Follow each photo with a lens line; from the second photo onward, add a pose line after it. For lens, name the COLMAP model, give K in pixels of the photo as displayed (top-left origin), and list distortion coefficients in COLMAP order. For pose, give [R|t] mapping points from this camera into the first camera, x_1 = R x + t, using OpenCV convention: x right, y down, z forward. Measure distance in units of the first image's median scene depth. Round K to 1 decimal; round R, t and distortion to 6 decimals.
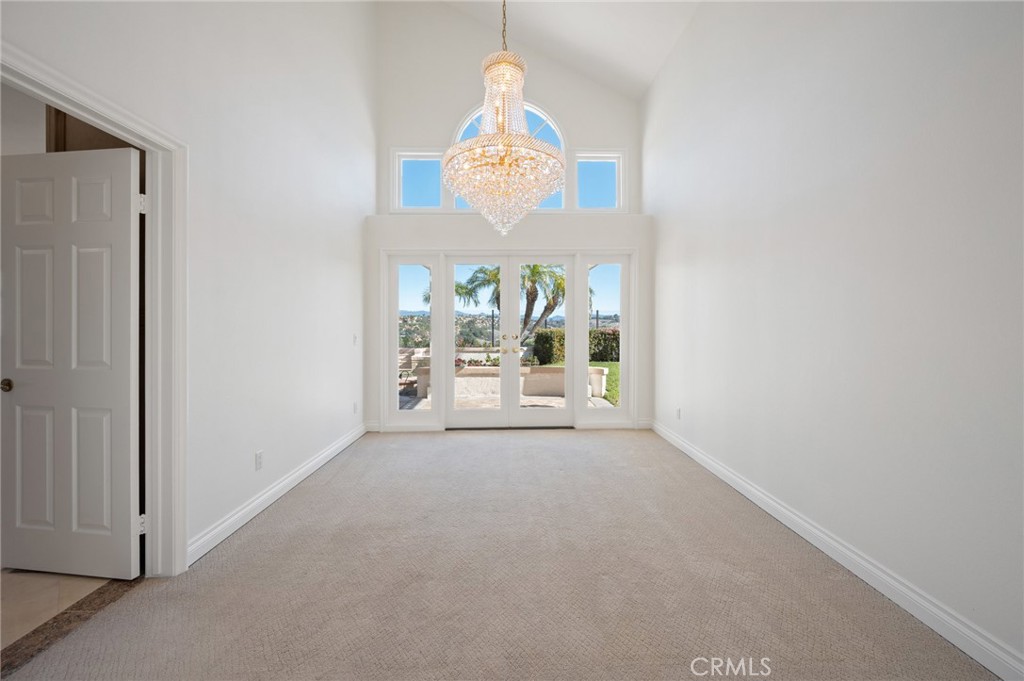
lens RADIAL K [[405.1, 0, 516.3], [0, 405.1, 332.9], [0, 0, 1]] dist [-0.000413, -0.000496]
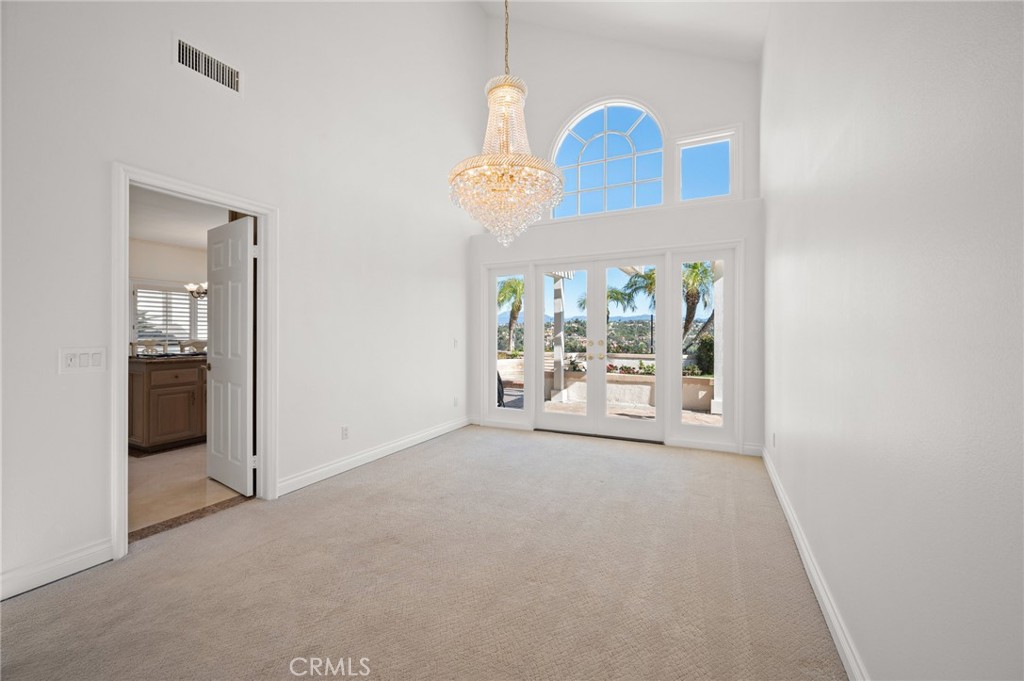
lens RADIAL K [[405.1, 0, 516.8], [0, 405.1, 335.9], [0, 0, 1]] dist [-0.000413, -0.000496]
pose [[0.890459, 0.006560, -0.455017, 0.263445], [-0.009575, 0.999945, -0.004321, -0.001325], [0.454963, 0.008204, 0.890472, 0.036227]]
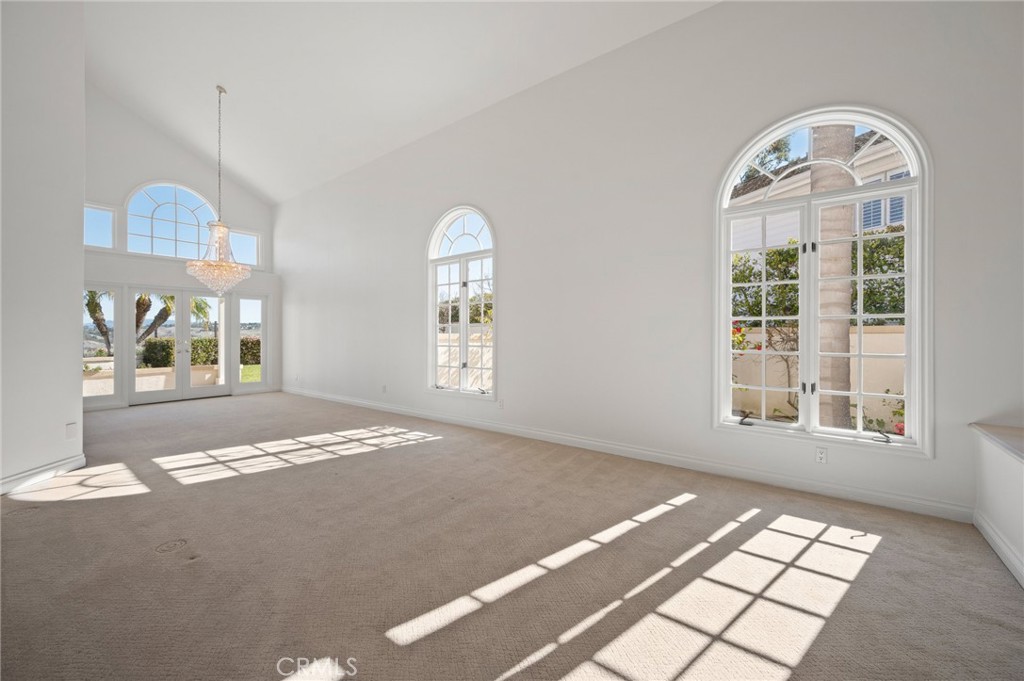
lens RADIAL K [[405.1, 0, 515.1], [0, 405.1, 339.9], [0, 0, 1]] dist [-0.000413, -0.000496]
pose [[0.631389, -0.003553, 0.775458, -0.424538], [0.009239, 0.999953, -0.002940, 0.018441], [-0.775411, 0.009021, 0.631392, -1.001046]]
